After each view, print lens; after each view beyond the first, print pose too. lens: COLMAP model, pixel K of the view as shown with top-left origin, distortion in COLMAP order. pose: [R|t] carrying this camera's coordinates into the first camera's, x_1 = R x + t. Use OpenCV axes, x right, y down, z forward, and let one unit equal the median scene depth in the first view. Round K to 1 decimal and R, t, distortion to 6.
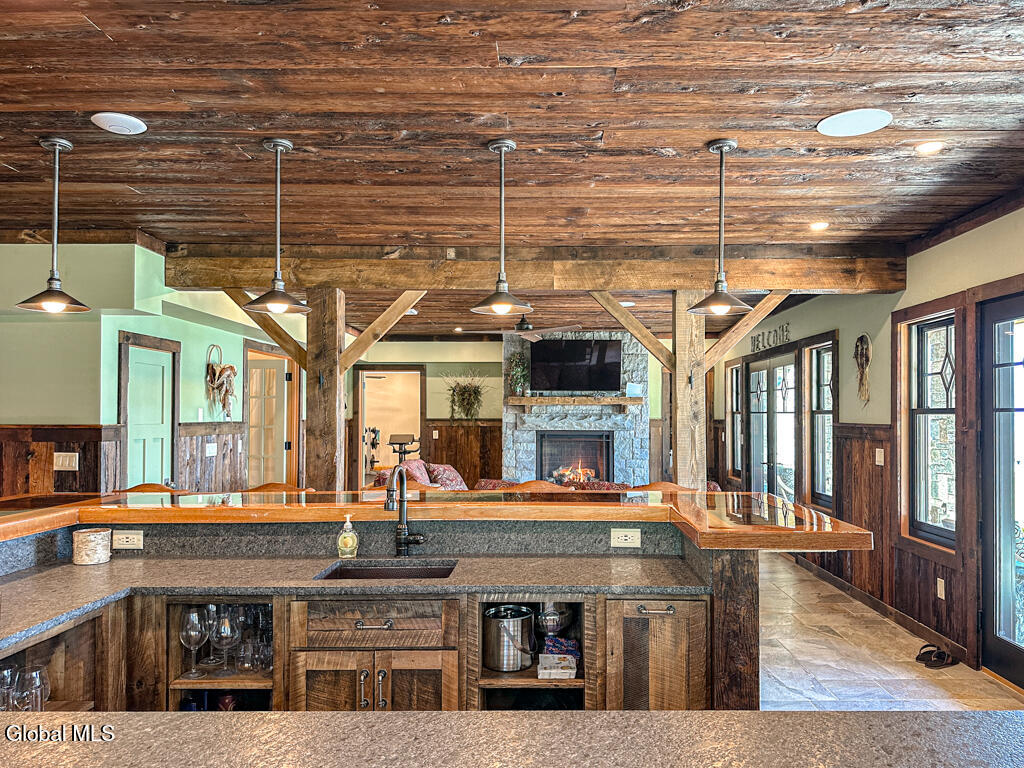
lens RADIAL K [[965.3, 0, 549.8], [0, 965.3, 399.4], [0, 0, 1]] dist [0.241920, -0.003223]
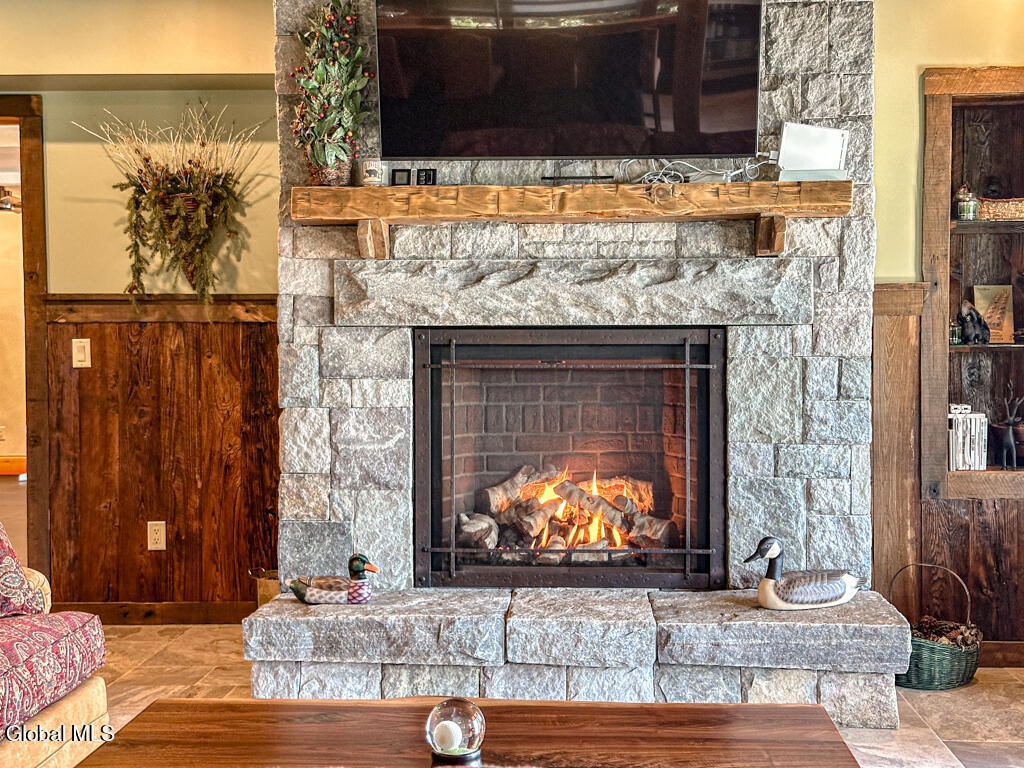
lens RADIAL K [[1583.7, 0, 575.0], [0, 1583.7, 382.0], [0, 0, 1]] dist [0.202224, -0.012089]
pose [[0.999280, -0.003805, -0.037758, 0.048074], [0.004987, 0.999499, 0.031265, 0.037949], [0.037621, -0.031431, 0.998798, 0.671638]]
